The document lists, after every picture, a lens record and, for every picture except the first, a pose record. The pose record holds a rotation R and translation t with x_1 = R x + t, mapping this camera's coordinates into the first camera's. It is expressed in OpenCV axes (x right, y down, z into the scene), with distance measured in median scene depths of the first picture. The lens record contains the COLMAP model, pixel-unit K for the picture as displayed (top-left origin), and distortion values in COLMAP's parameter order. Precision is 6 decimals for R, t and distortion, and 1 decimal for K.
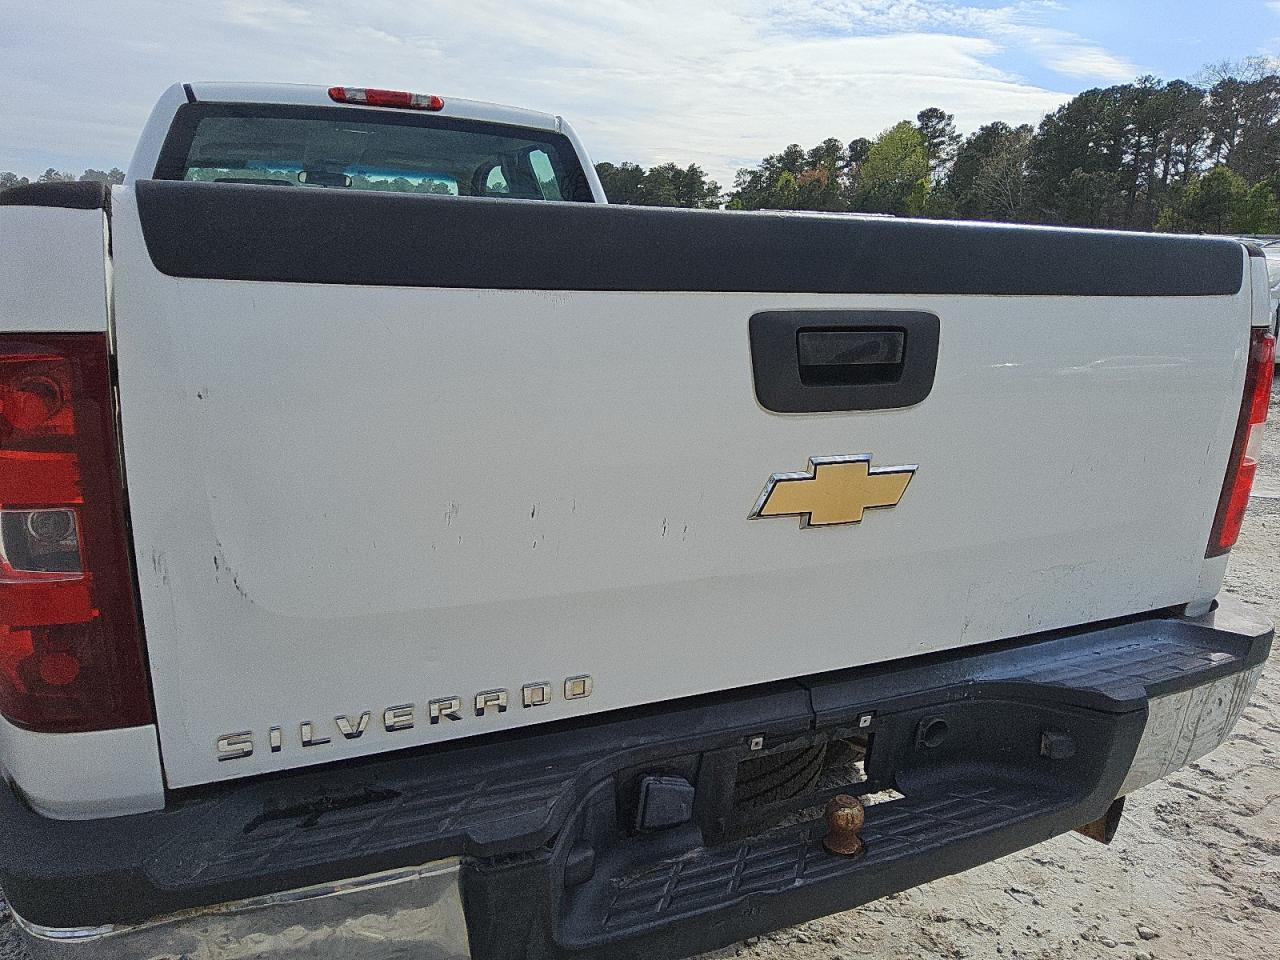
lens RADIAL K [[1017.3, 0, 668.8], [0, 1017.3, 490.7], [0, 0, 1]] dist [0.016015, -0.039306]
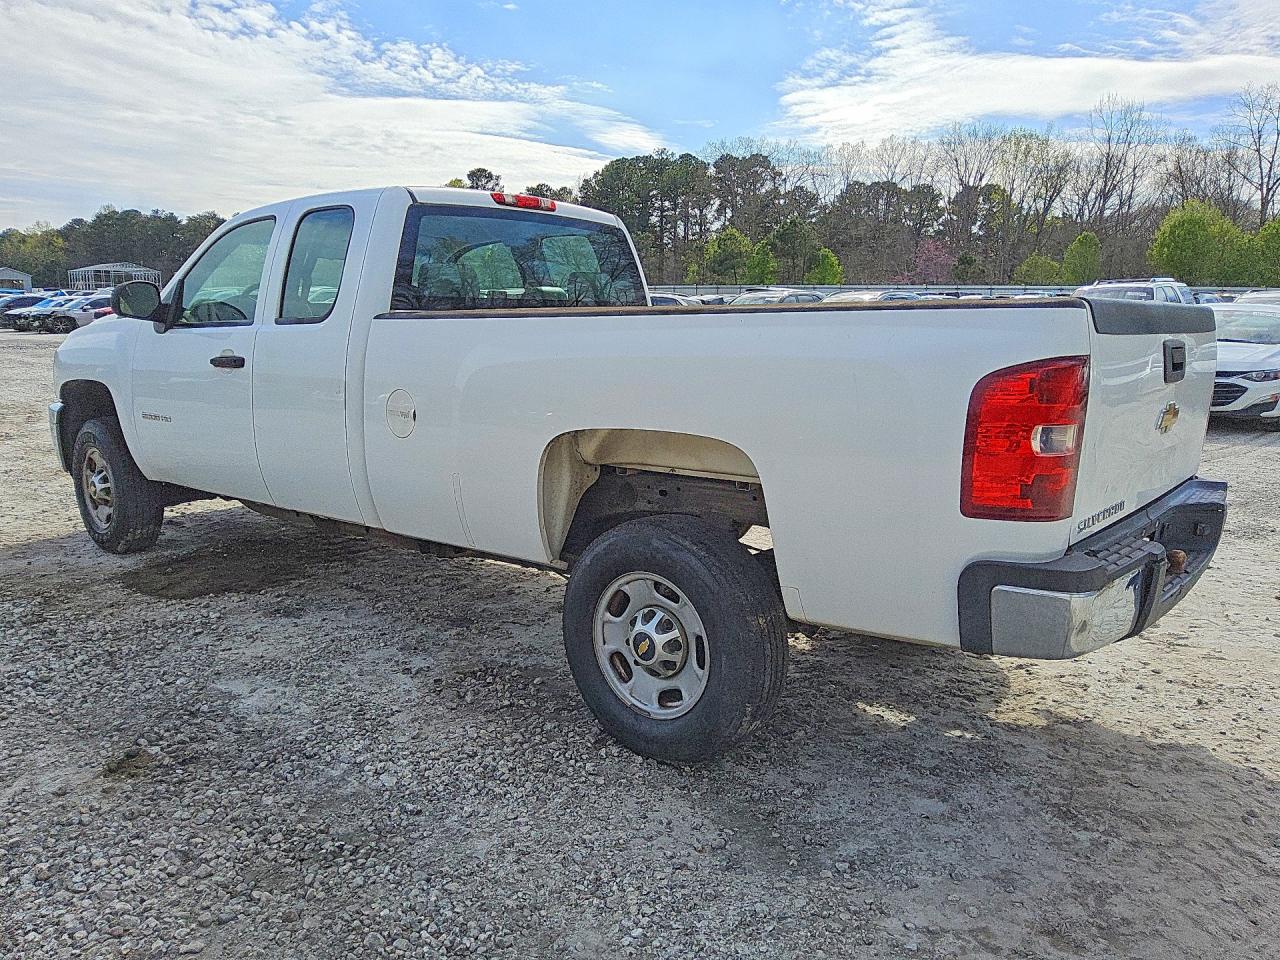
lens RADIAL K [[1017.3, 0, 636.9], [0, 1017.3, 479.8], [0, 0, 1]] dist [0.016015, -0.039306]
pose [[0.916277, -0.075848, 0.393298, -0.688715], [0.098329, 0.994455, -0.037297, 0.040825], [-0.388288, 0.072847, 0.918654, -0.253907]]
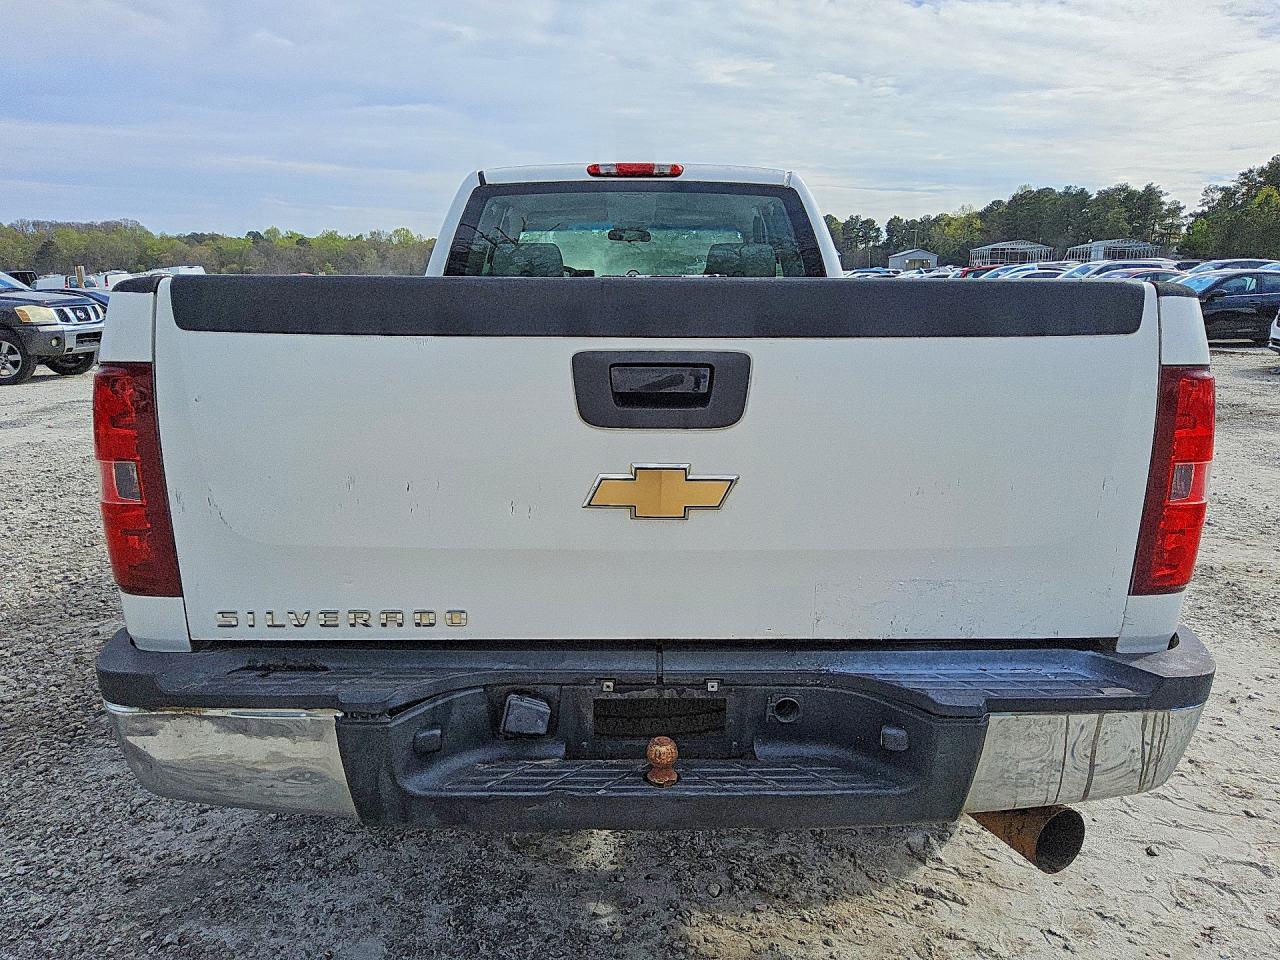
lens RADIAL K [[1017.3, 0, 658.8], [0, 1017.3, 486.4], [0, 0, 1]] dist [0.016015, -0.039306]
pose [[0.906519, 0.059724, -0.417919, 0.275608], [-0.074033, 0.997092, -0.018094, 0.006622], [0.415623, 0.047342, 0.908304, -0.060815]]
